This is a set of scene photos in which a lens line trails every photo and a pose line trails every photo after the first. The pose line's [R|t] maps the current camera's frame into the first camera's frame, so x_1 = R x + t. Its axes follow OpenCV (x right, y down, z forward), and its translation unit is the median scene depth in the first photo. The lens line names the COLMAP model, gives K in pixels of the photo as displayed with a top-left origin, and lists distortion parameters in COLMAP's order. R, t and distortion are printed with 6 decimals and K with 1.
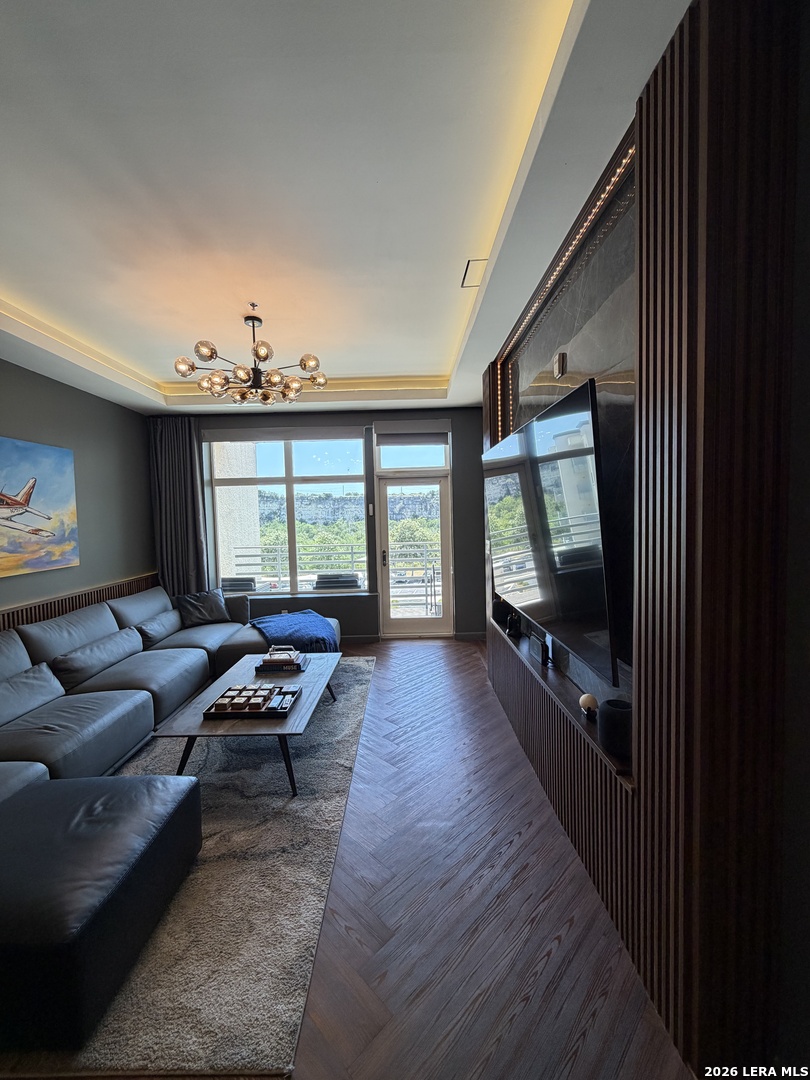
lens RADIAL K [[430.0, 0, 407.9], [0, 430.0, 539.3], [0, 0, 1]] dist [-0.002938, -0.000354]
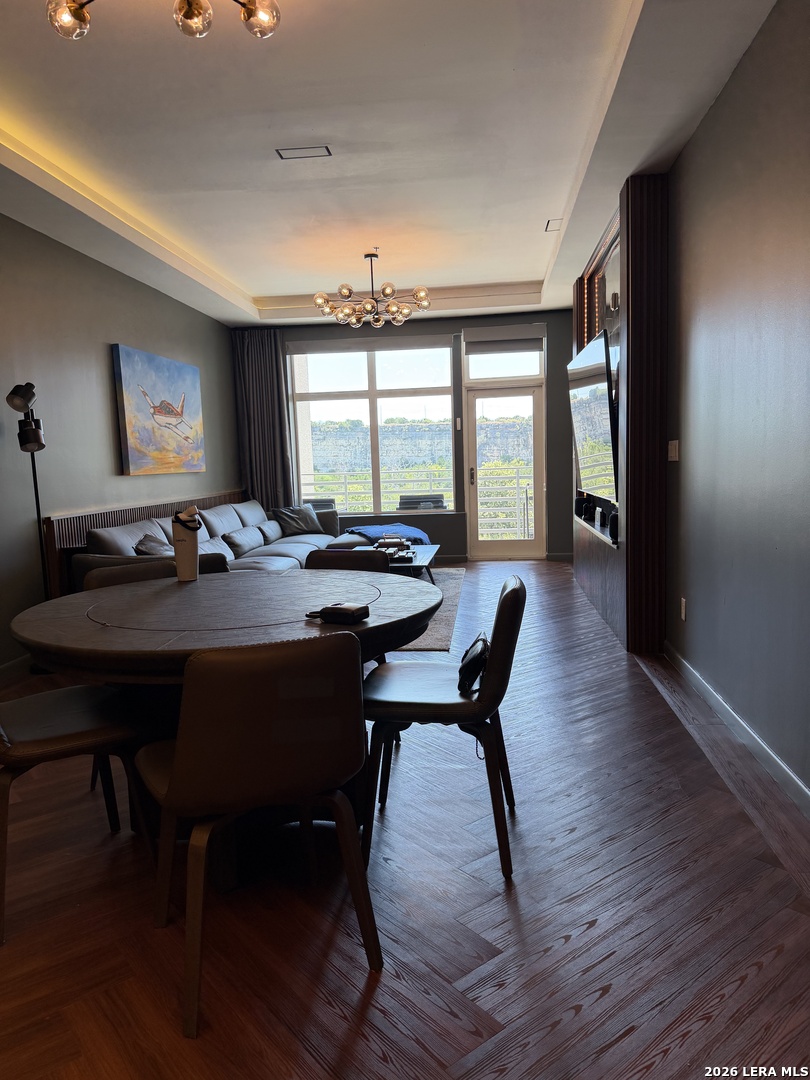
lens RADIAL K [[756.3, 0, 405.3], [0, 756.3, 544.7], [0, 0, 1]] dist [0.111574, -0.001503]
pose [[0.993403, 0.005129, -0.114559, -0.011636], [0.001453, 0.998356, 0.057302, 0.117582], [0.114664, -0.057090, 0.991762, -0.798523]]
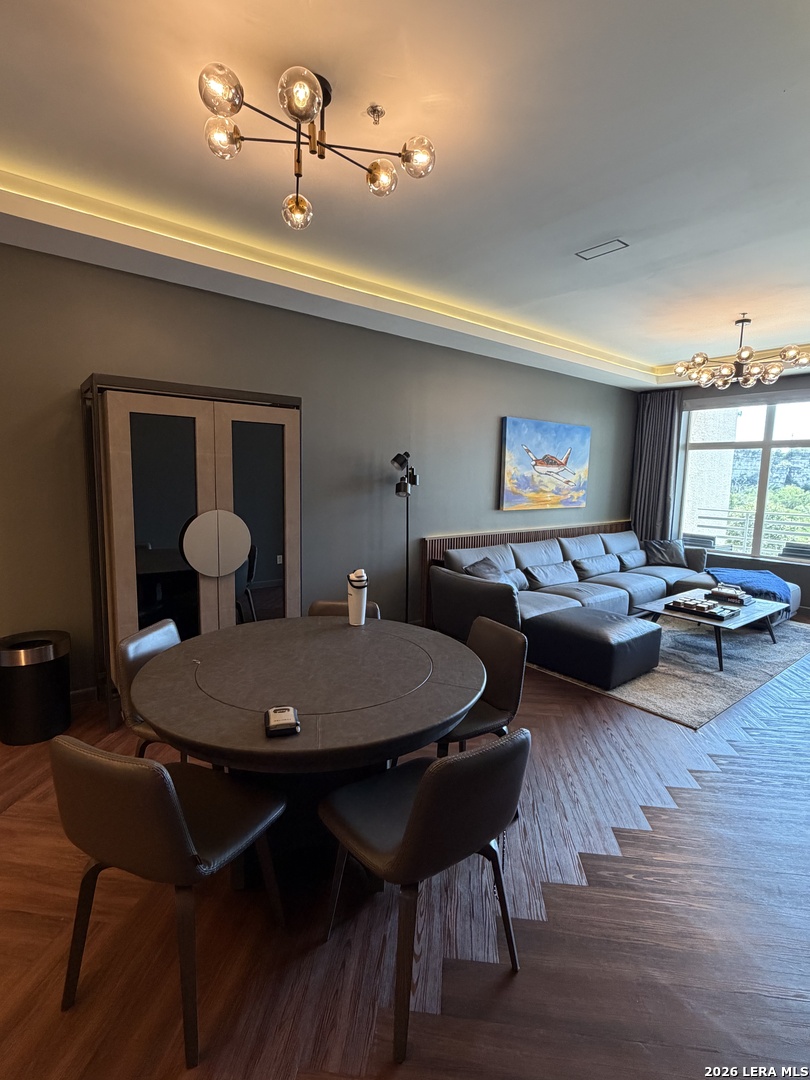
lens RADIAL K [[516.2, 0, 403.0], [0, 516.2, 537.8], [0, 0, 1]] dist [0.003375, 0.000564]
pose [[0.617330, 0.134636, -0.775098, 0.193825], [-0.082654, 0.990894, 0.106290, 0.025123], [0.782350, -0.001551, 0.622837, -0.492681]]
